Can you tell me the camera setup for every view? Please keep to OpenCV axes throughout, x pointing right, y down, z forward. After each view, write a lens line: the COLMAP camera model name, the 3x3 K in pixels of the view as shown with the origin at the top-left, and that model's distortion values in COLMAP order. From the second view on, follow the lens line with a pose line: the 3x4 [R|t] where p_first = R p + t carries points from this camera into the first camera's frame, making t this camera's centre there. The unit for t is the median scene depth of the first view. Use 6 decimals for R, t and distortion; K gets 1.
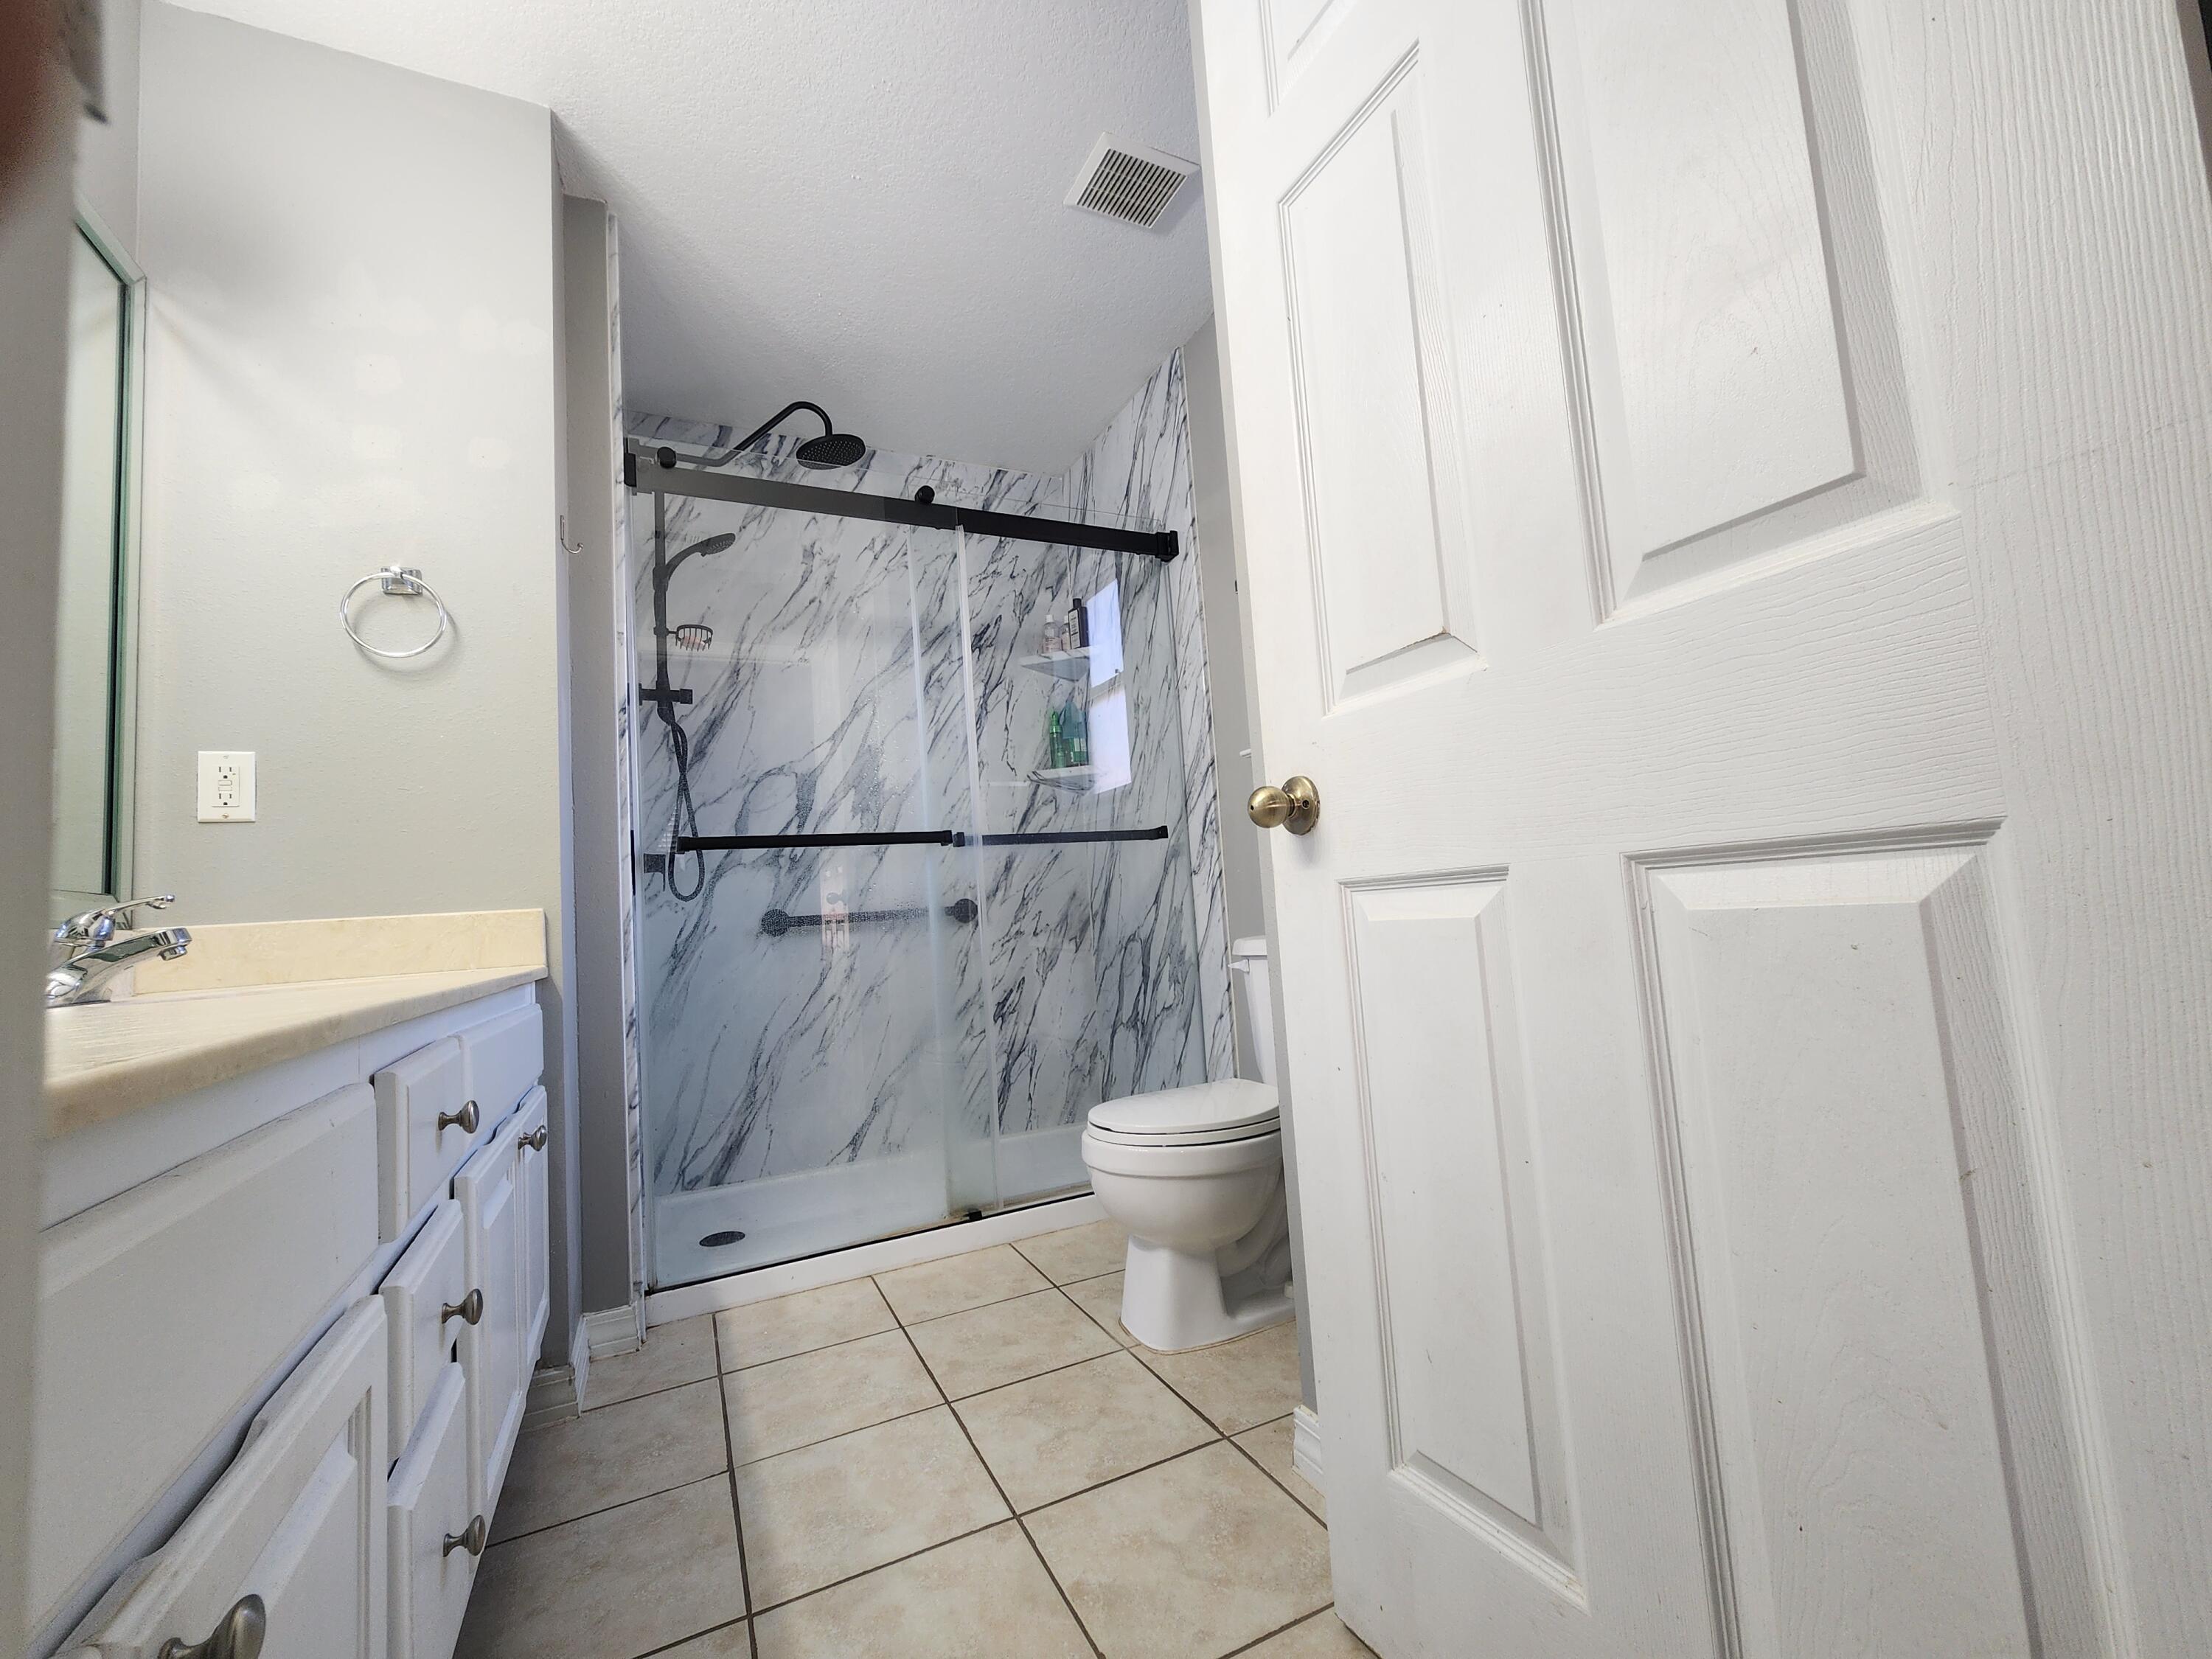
lens RADIAL K [[907.2, 0, 1100.8], [0, 907.2, 829.5], [0, 0, 1]] dist [0.000595, -0.000313]
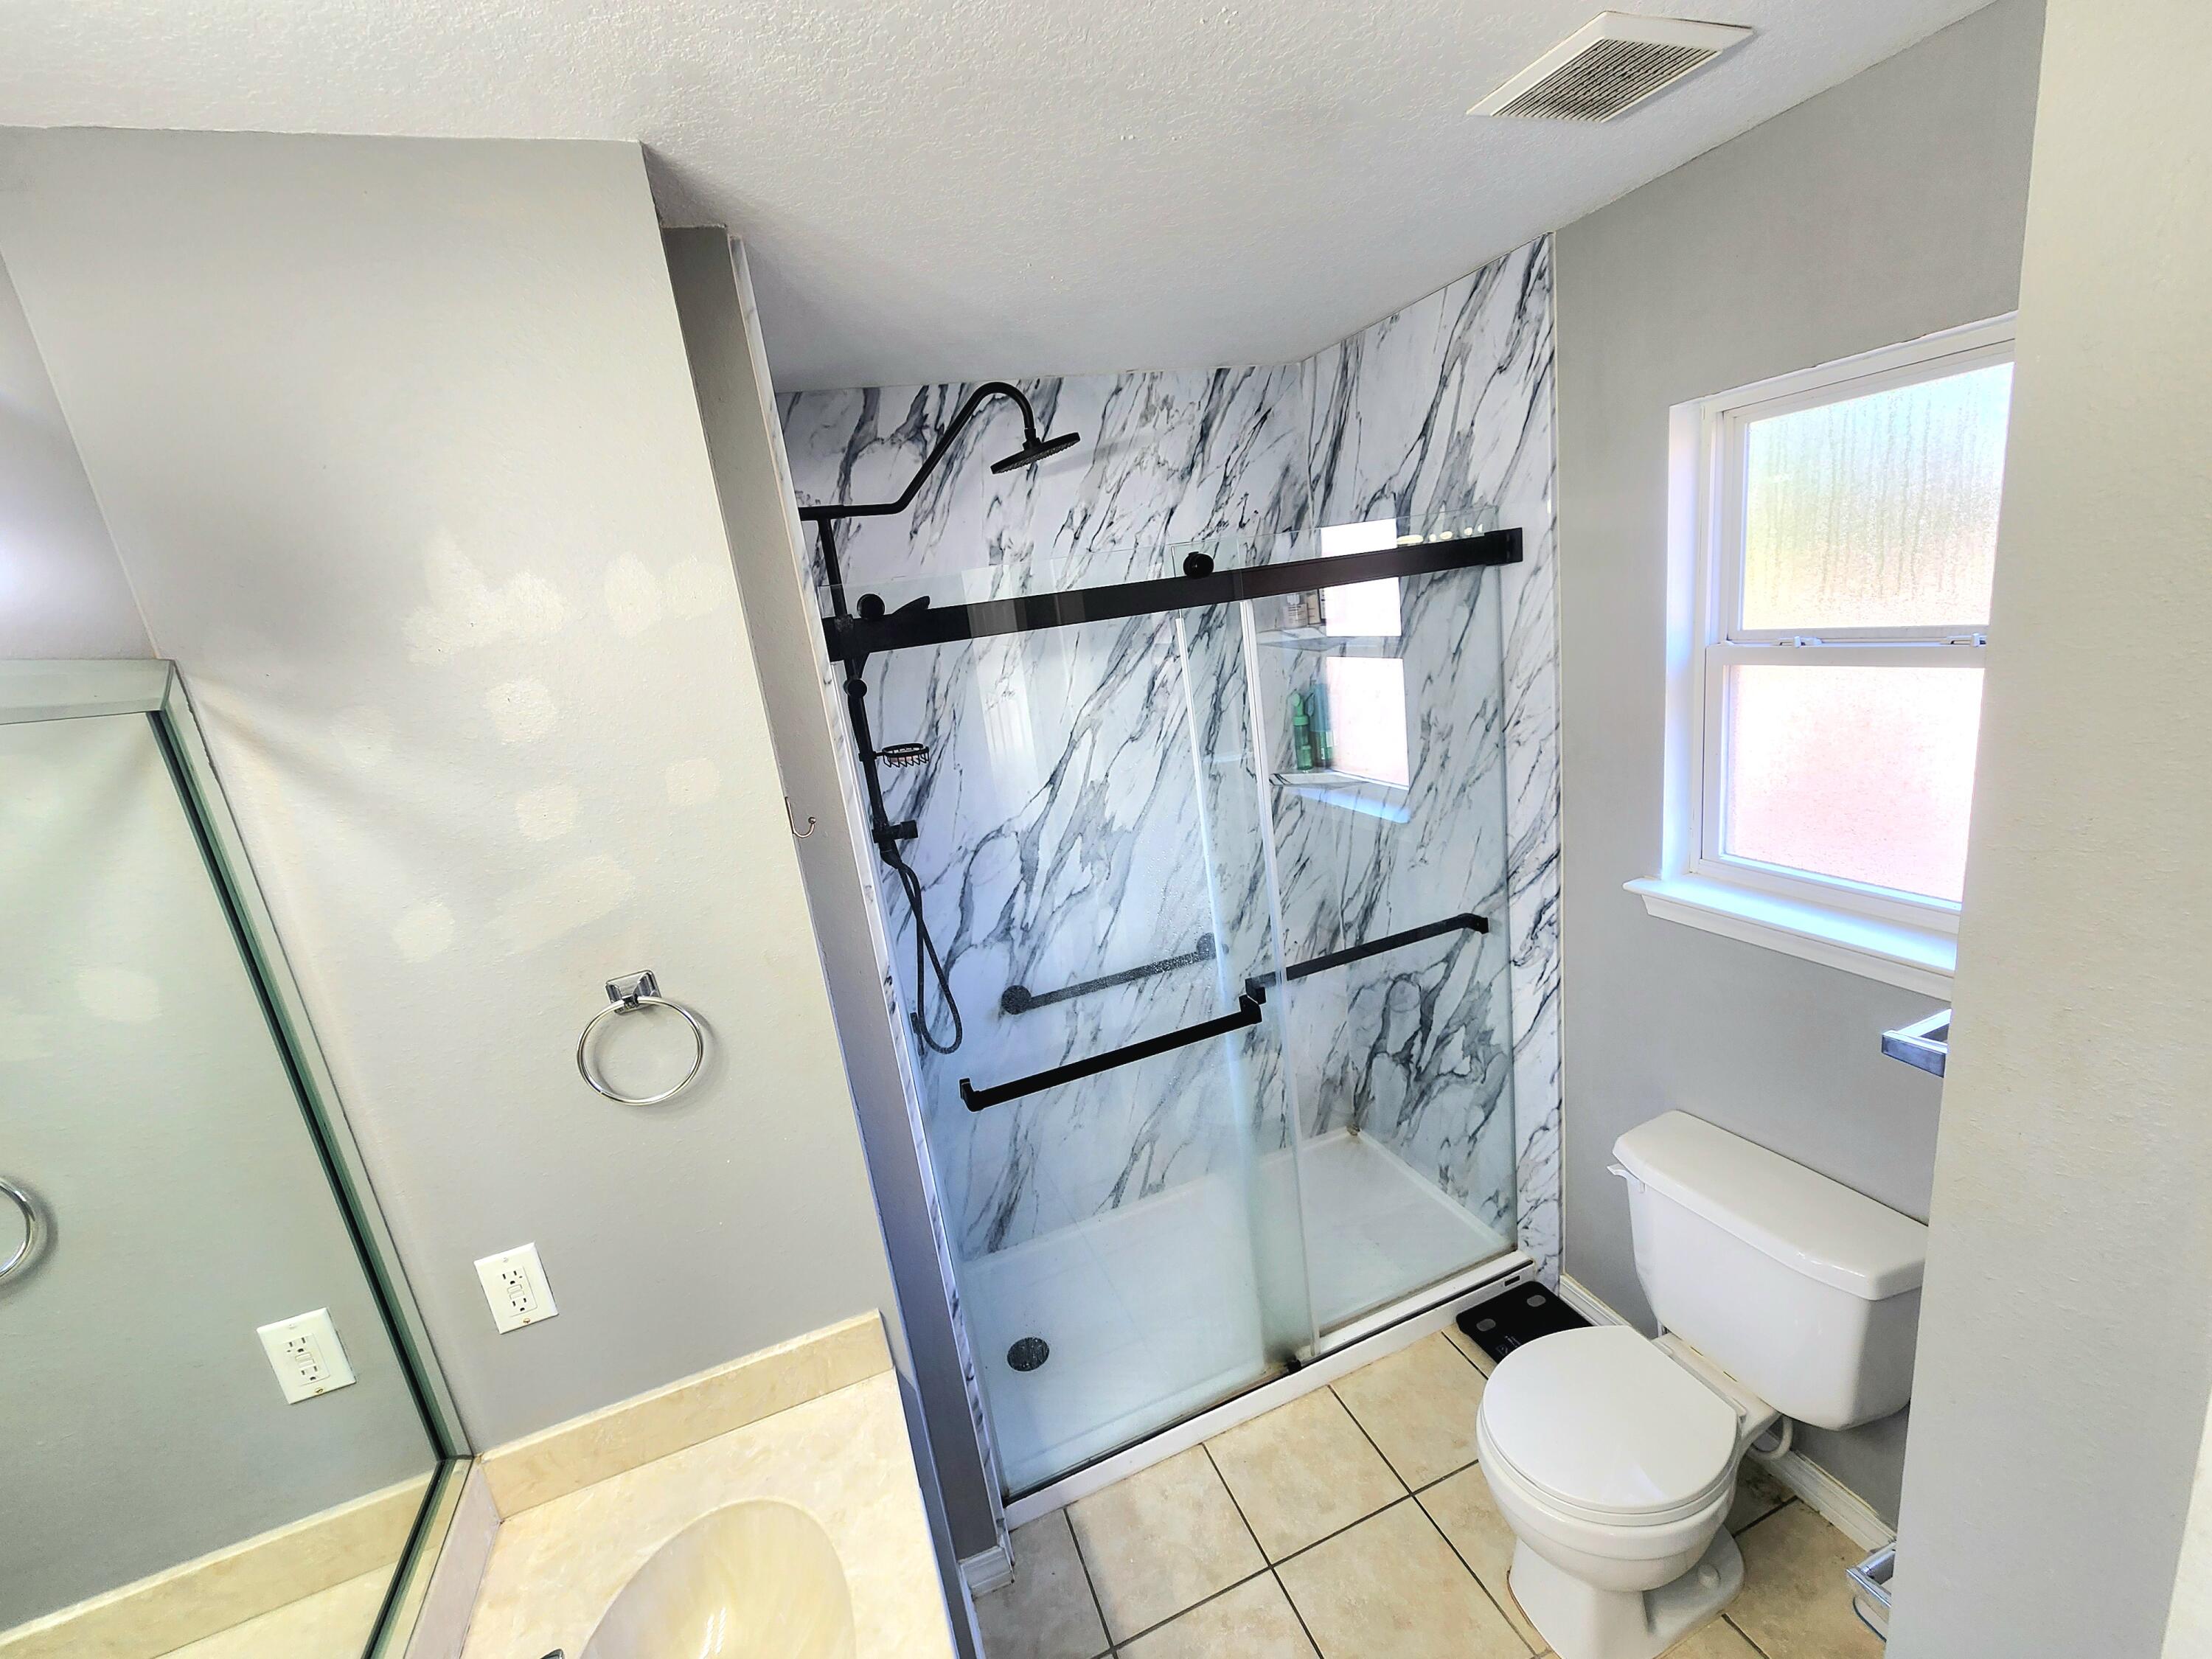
lens RADIAL K [[907.2, 0, 1100.8], [0, 907.2, 829.5], [0, 0, 1]] dist [0.000595, -0.000313]
pose [[0.993791, -0.040912, -0.103468, -0.178293], [0.073058, 0.941324, 0.329501, -0.359408], [0.083916, -0.335014, 0.938469, 0.219429]]
